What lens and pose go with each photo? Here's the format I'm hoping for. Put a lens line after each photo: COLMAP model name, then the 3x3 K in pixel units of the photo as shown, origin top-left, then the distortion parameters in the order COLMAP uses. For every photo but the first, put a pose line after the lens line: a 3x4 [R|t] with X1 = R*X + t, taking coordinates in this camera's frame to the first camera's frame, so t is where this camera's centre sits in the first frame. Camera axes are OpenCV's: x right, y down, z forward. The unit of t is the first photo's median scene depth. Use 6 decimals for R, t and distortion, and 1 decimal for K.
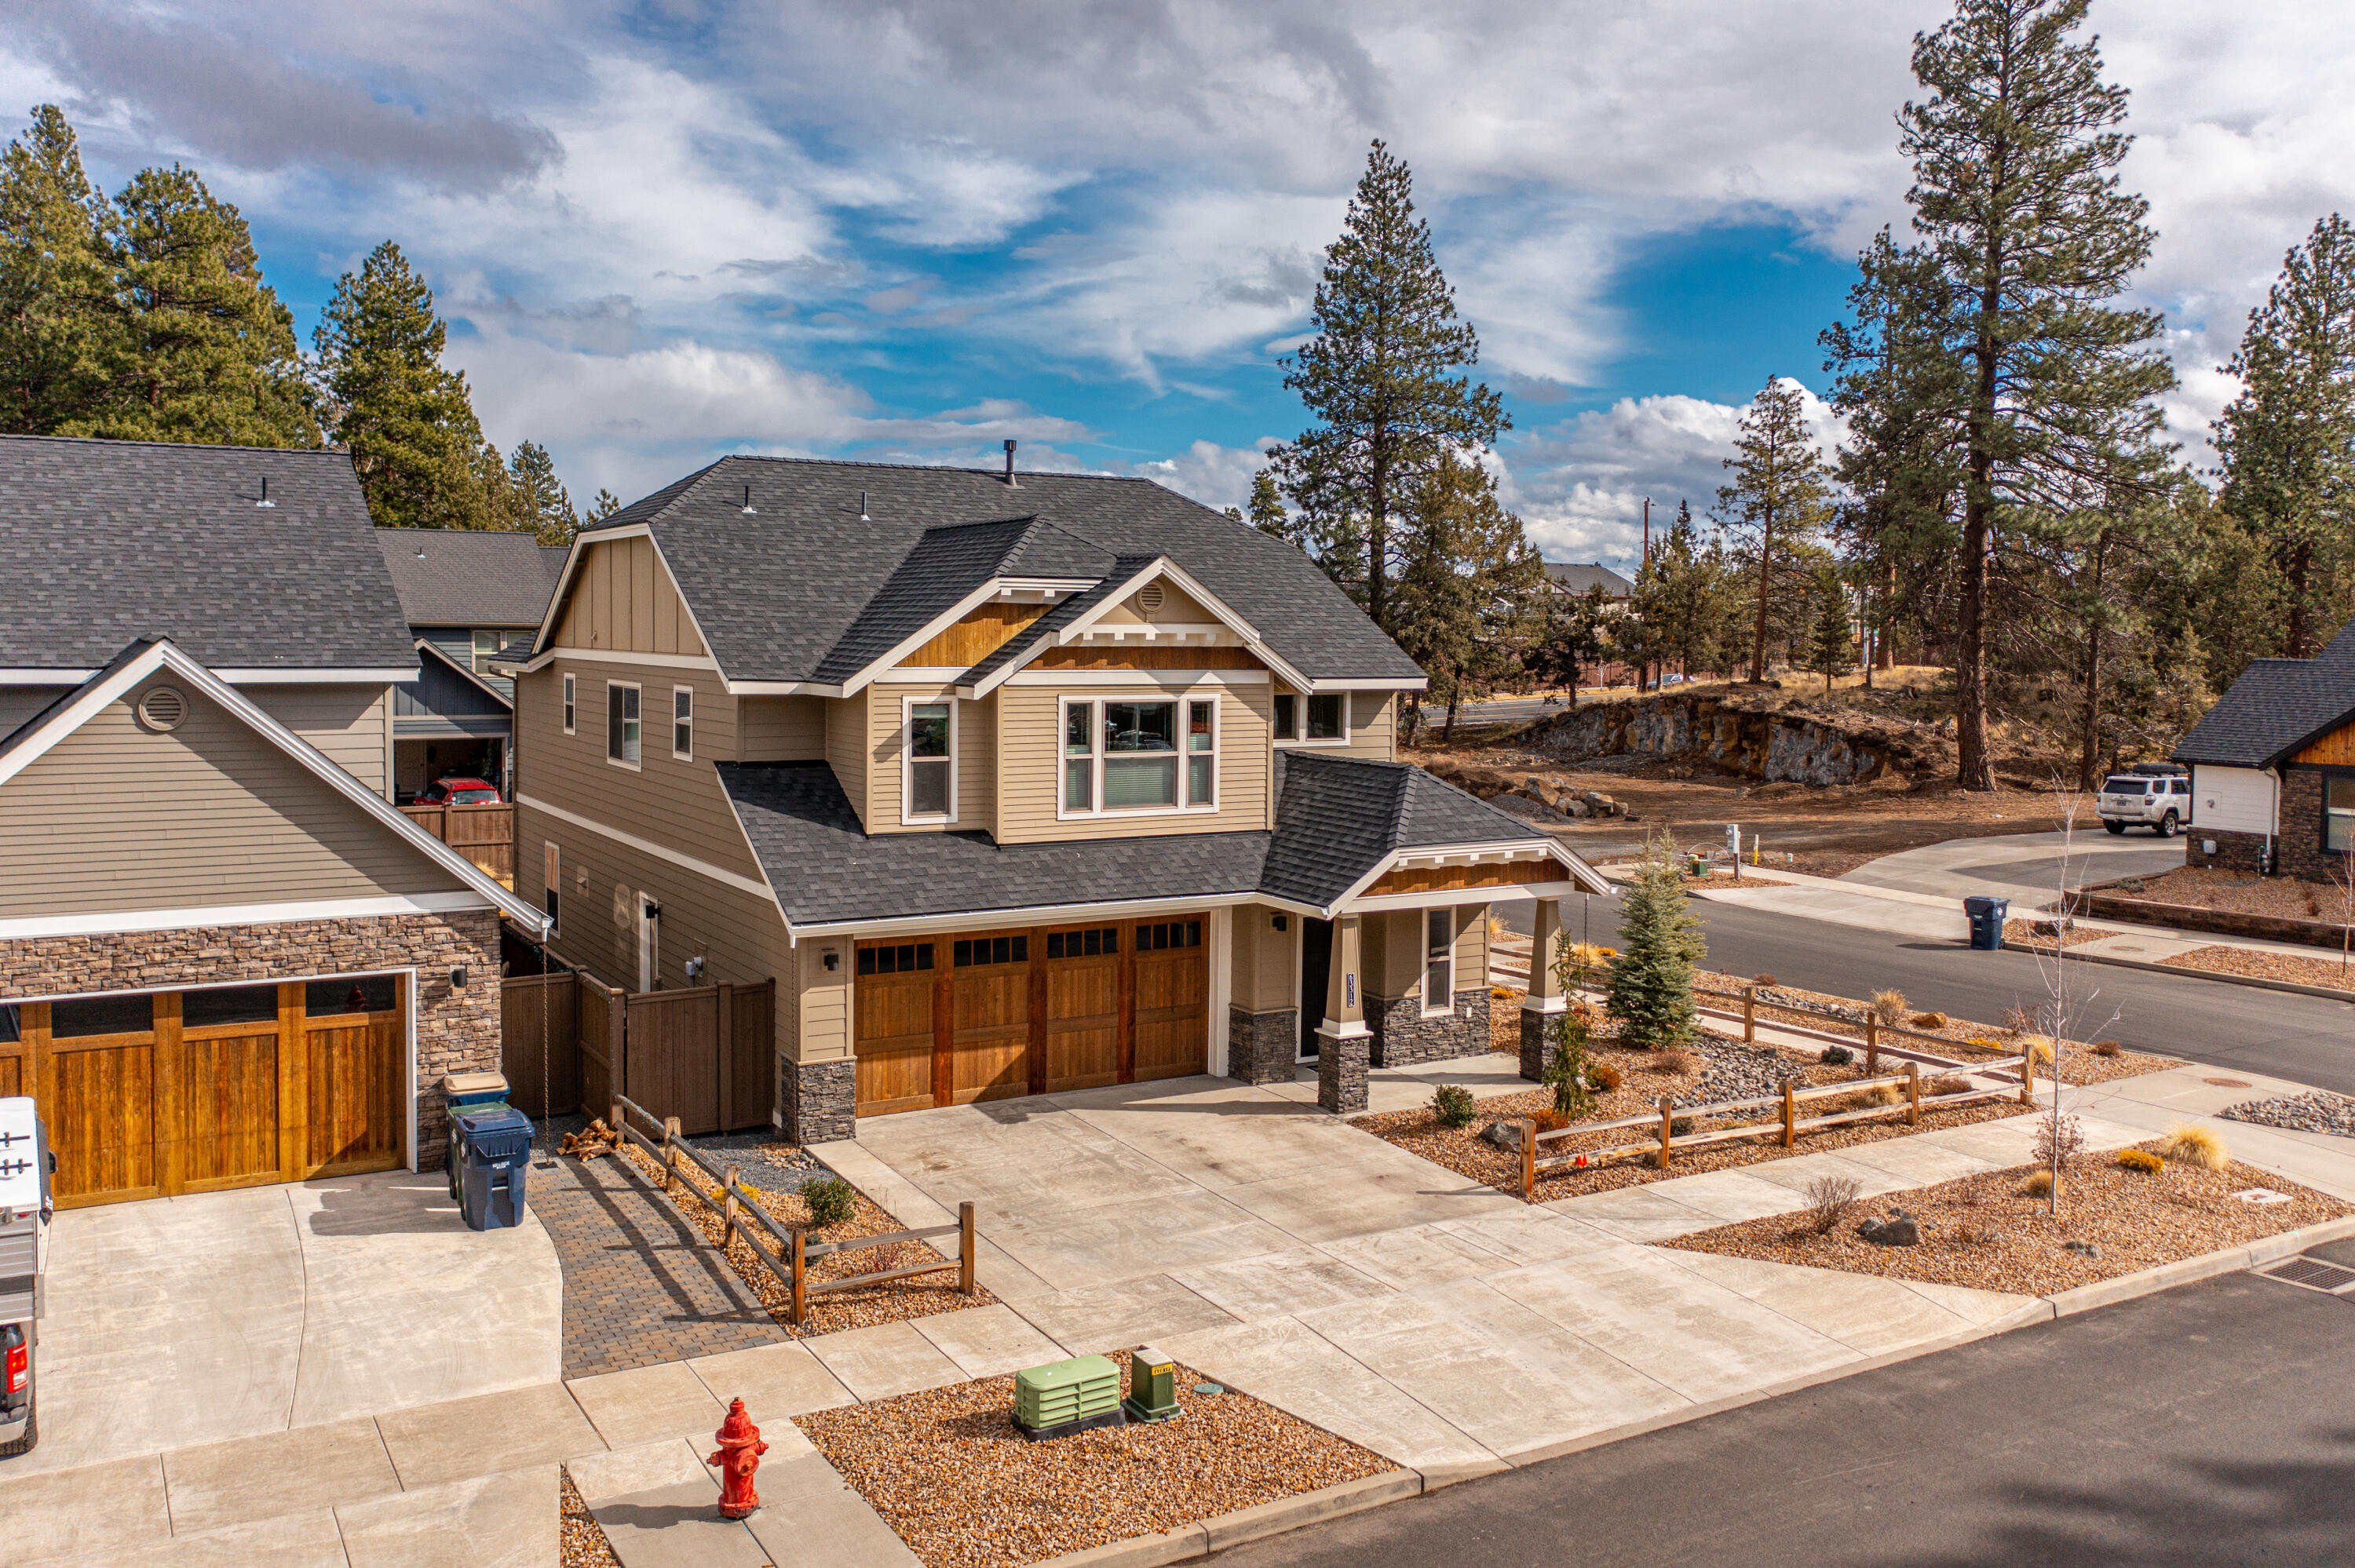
lens RADIAL K [[1899.0, 0, 1165.1], [0, 1899.0, 717.8], [0, 0, 1]] dist [-0.012595, 0.008714]
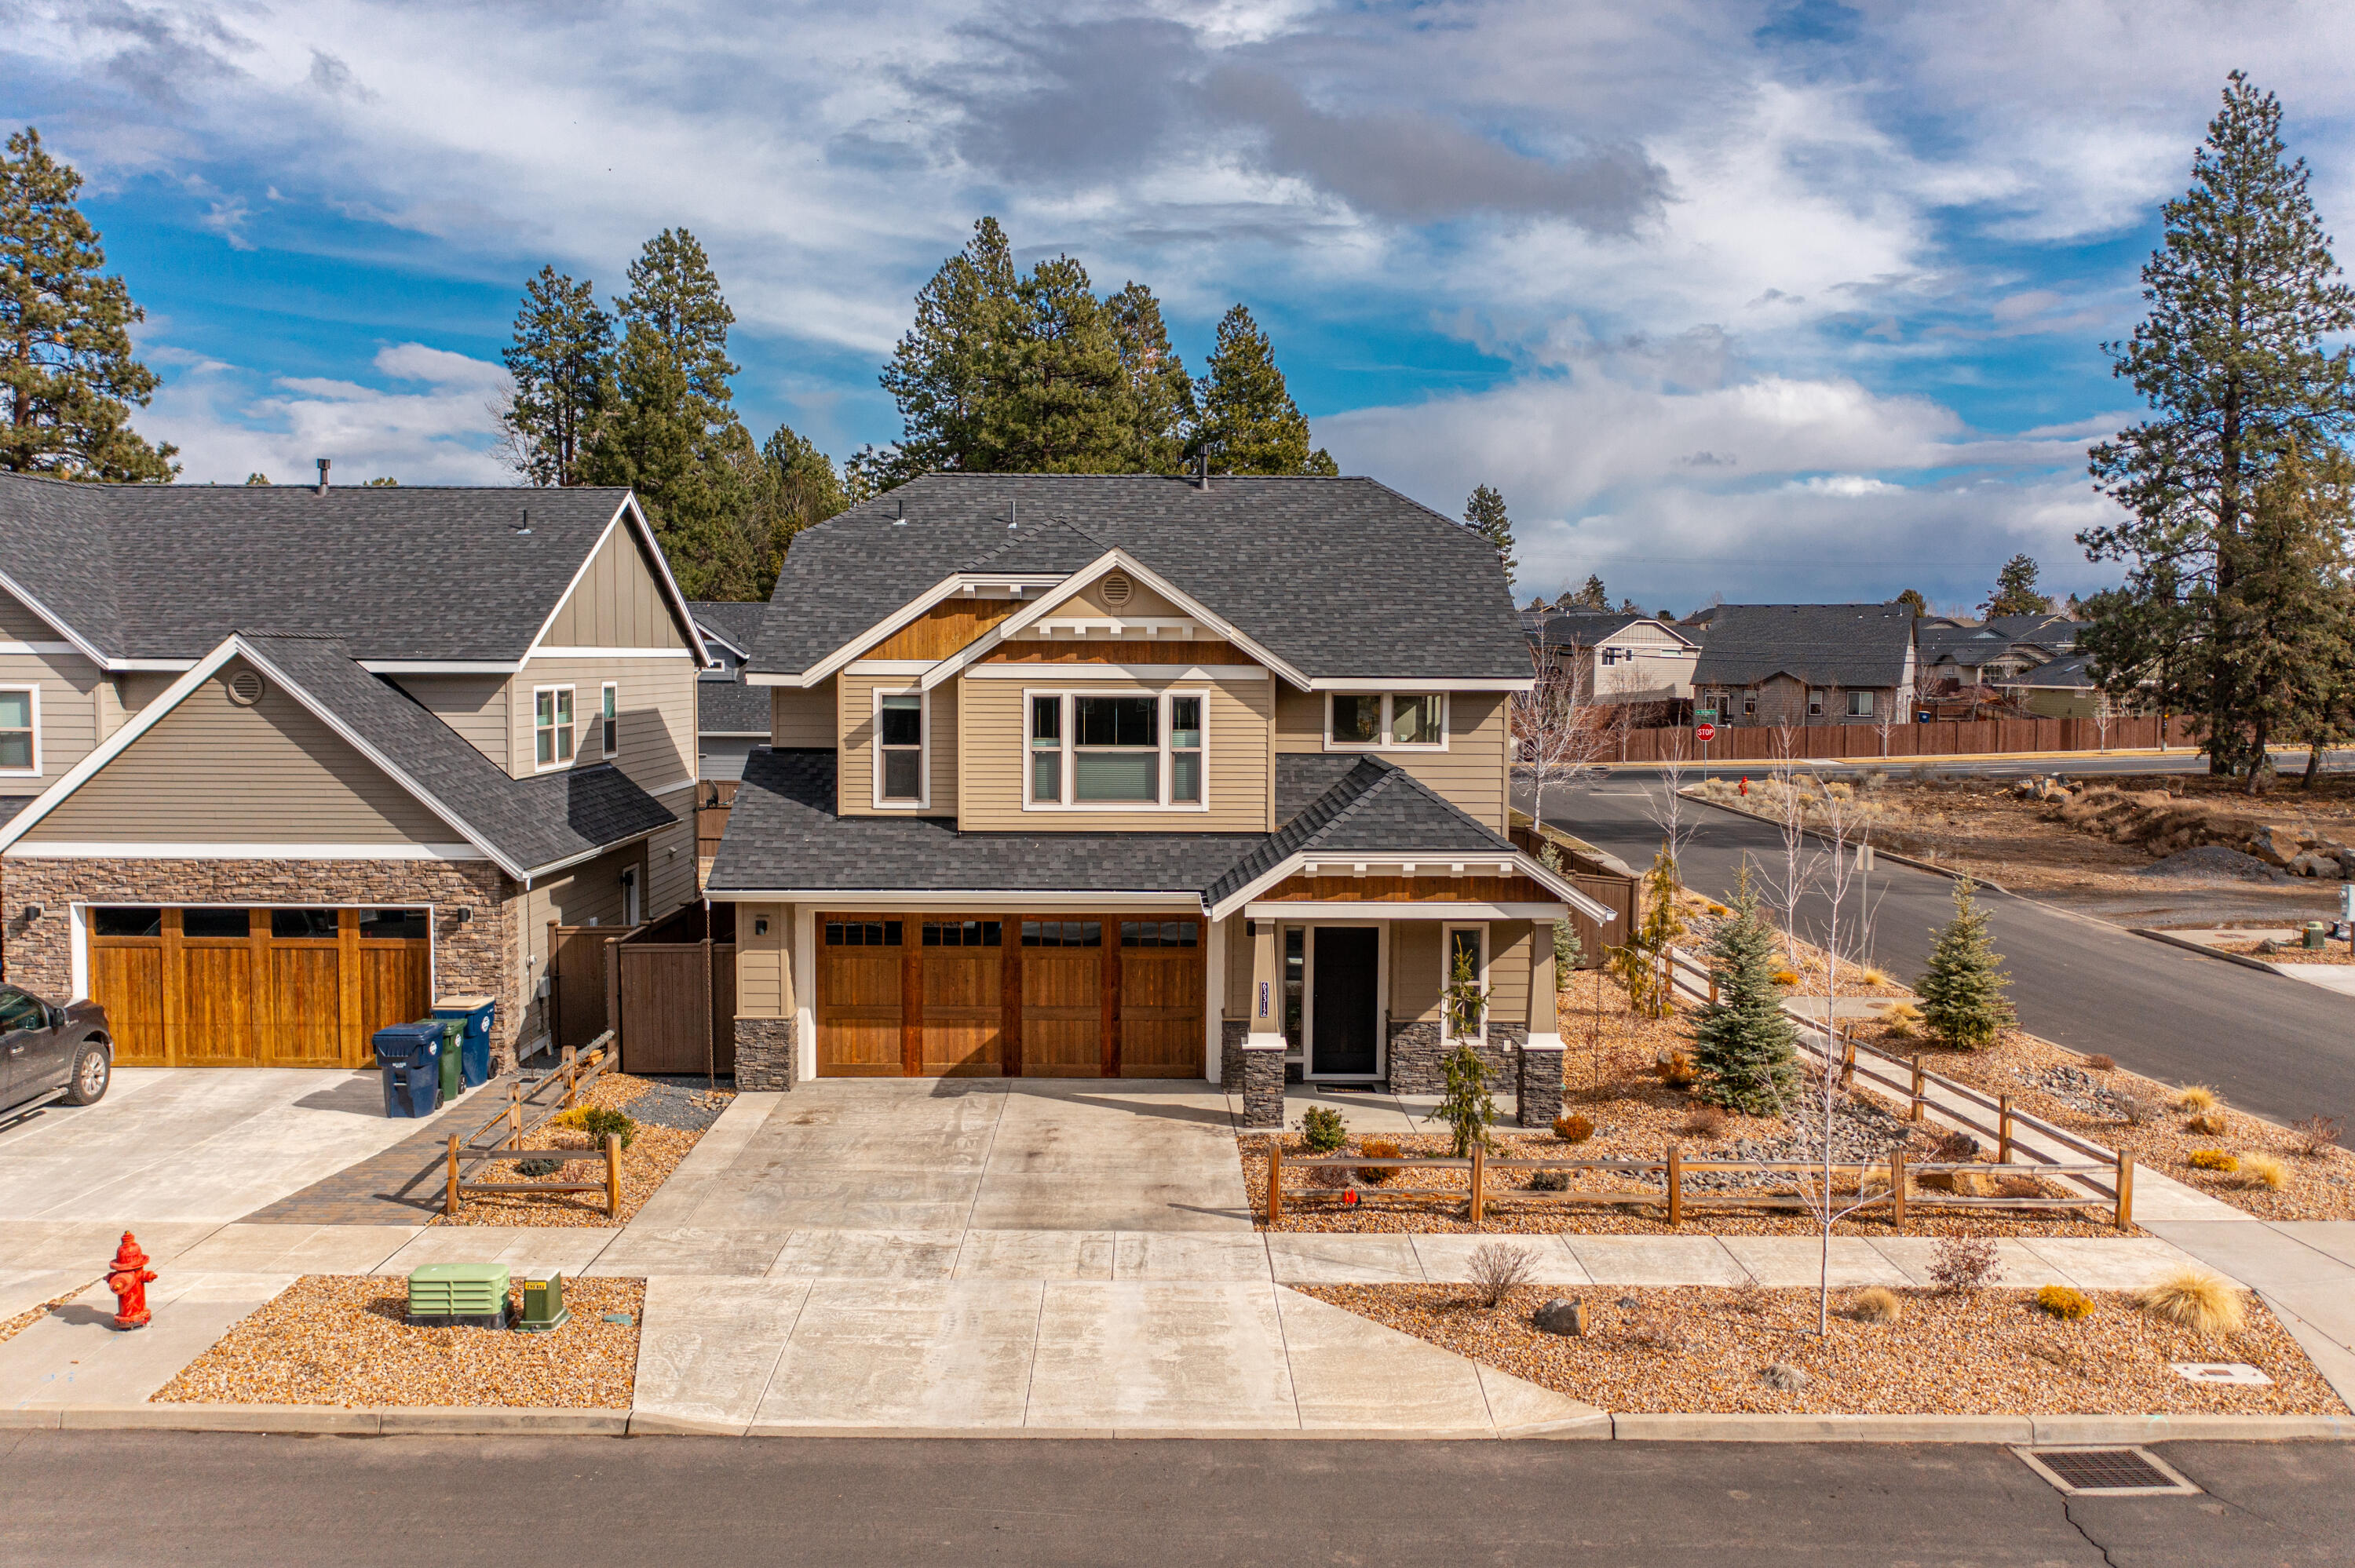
lens RADIAL K [[1910.5, 0, 1189.0], [0, 1910.5, 779.3], [0, 0, 1]] dist [-0.009168, -0.001439]
pose [[0.868011, 0.025706, -0.495880, 0.549510], [-0.020578, 0.999663, 0.015800, 0.019603], [0.496119, -0.003511, 0.868247, 0.156410]]
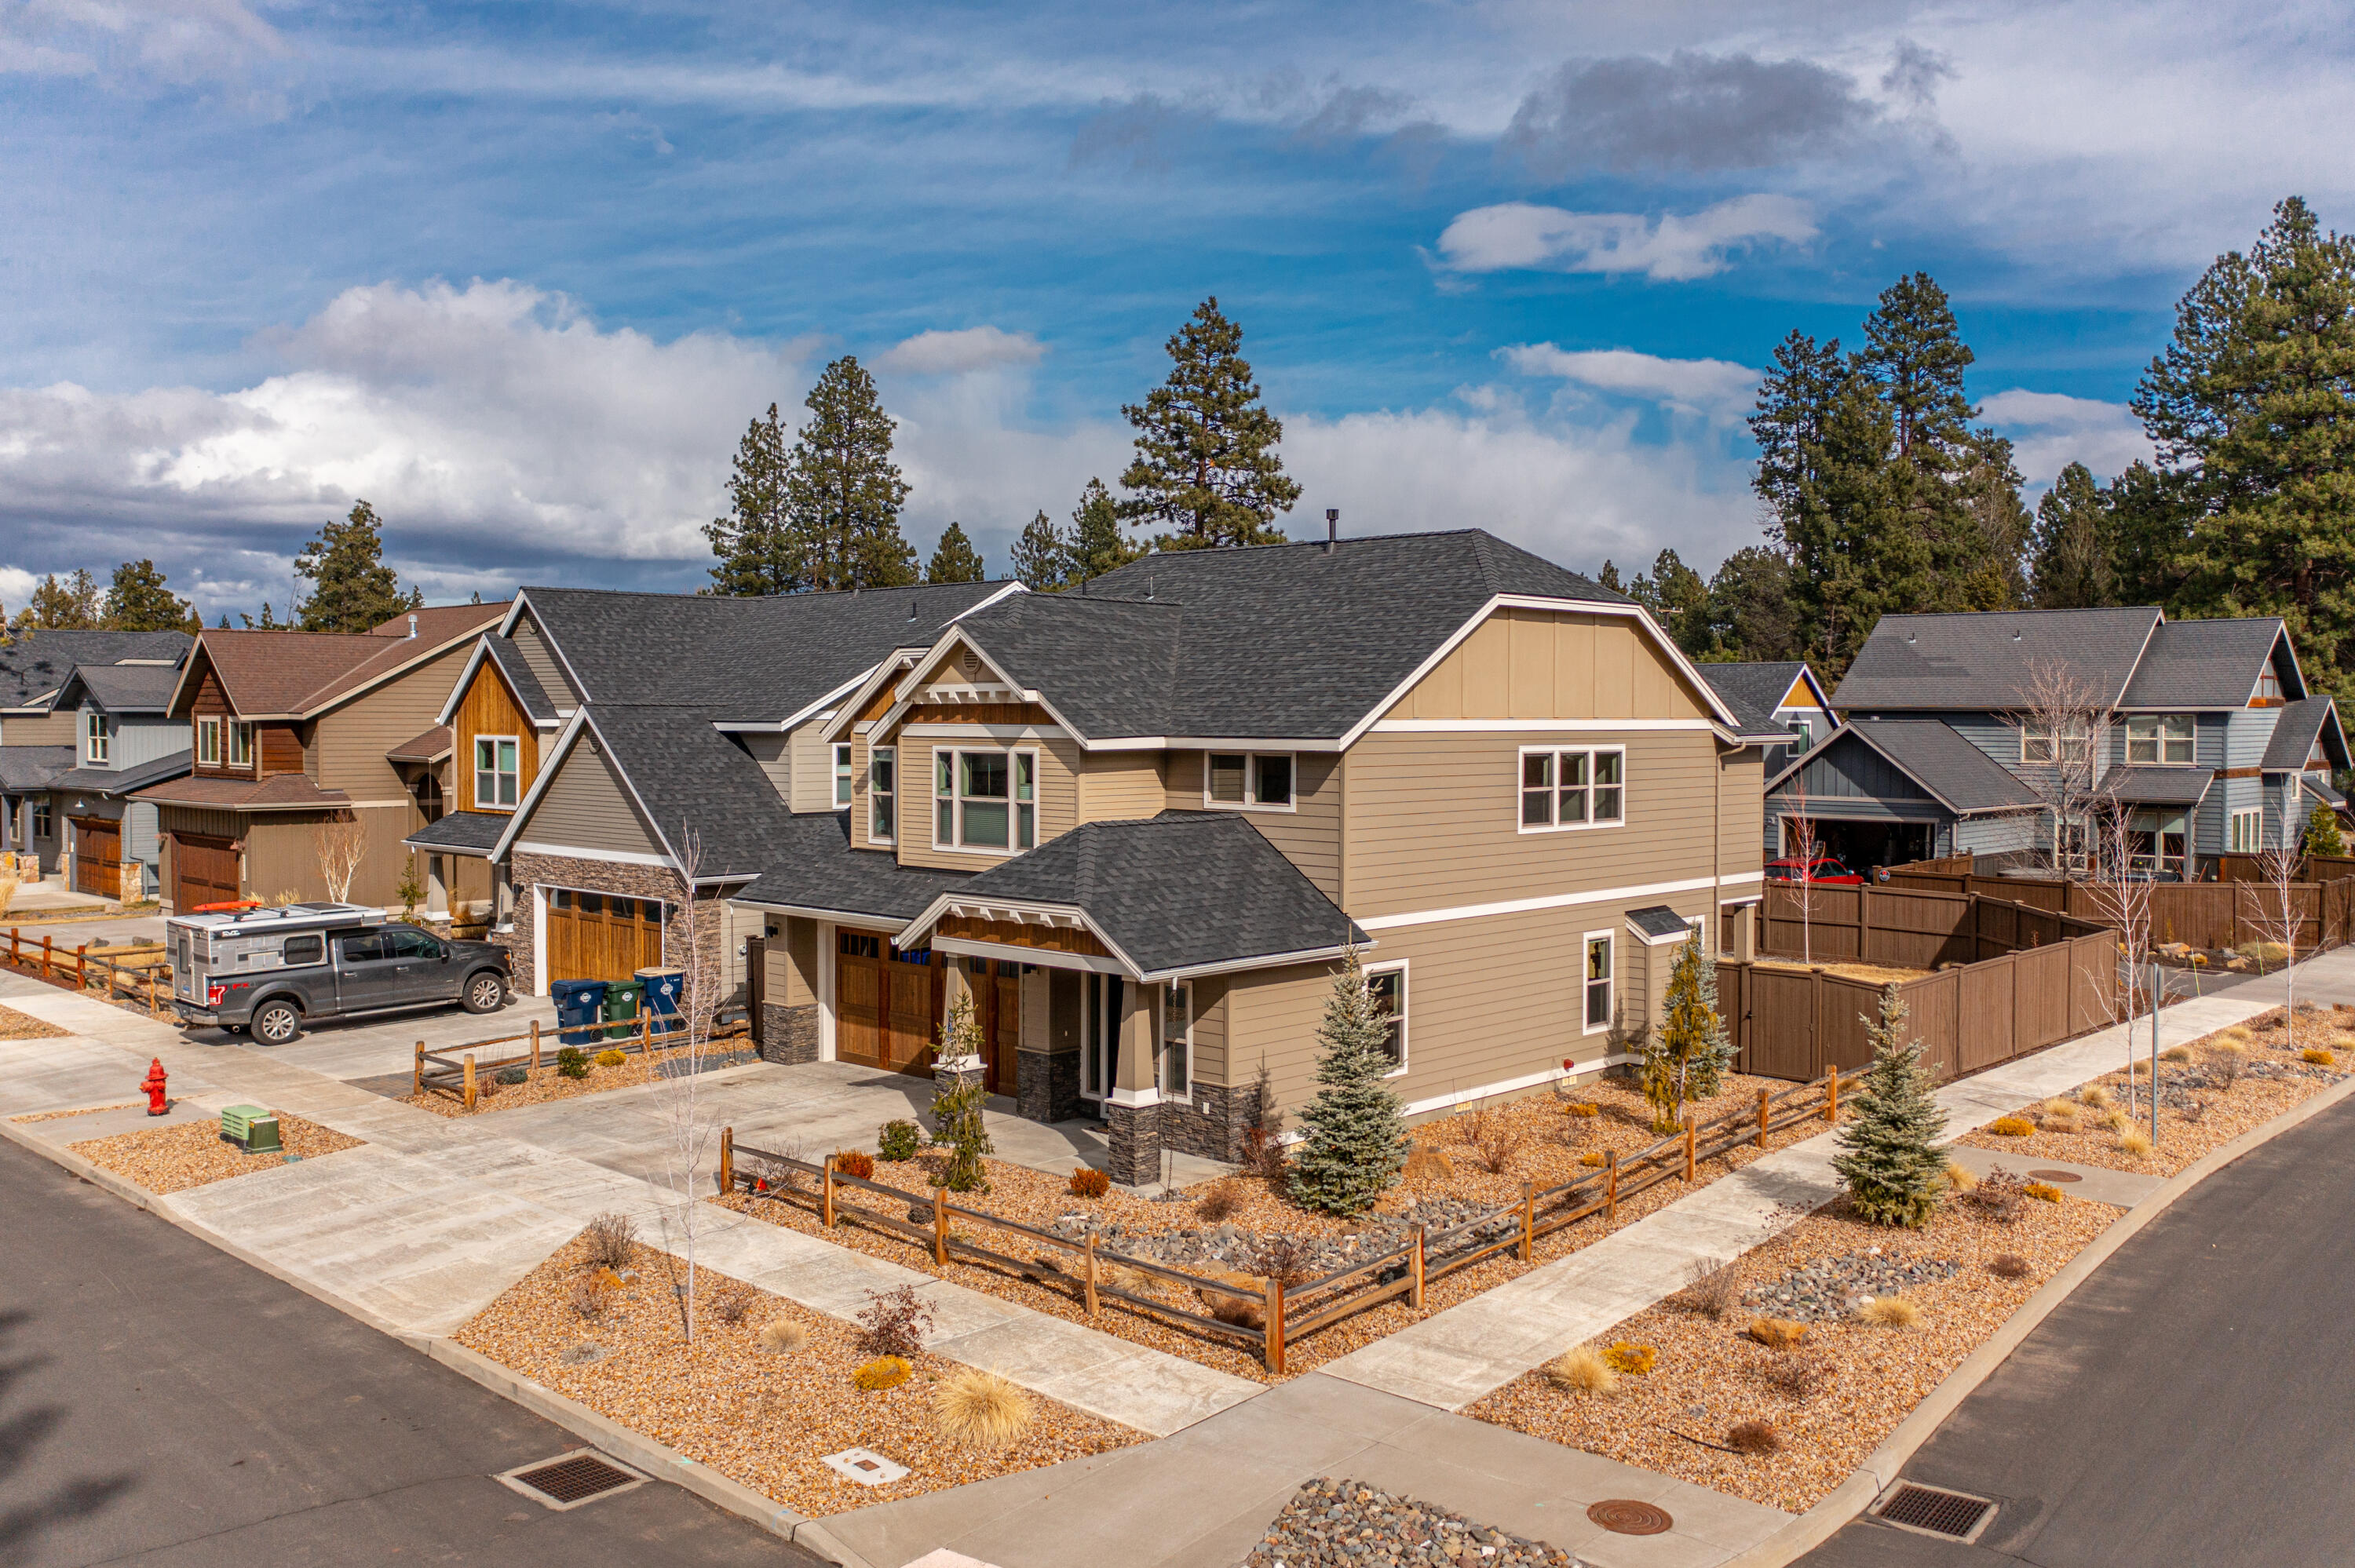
lens RADIAL K [[1946.6, 0, 1160.3], [0, 1946.6, 787.6], [0, 0, 1]] dist [-0.005583, 0.007825]
pose [[0.263183, 0.025725, -0.964403, 1.197108], [-0.045290, 0.998872, 0.014285, -0.009573], [0.963682, 0.039918, 0.264051, 0.842657]]
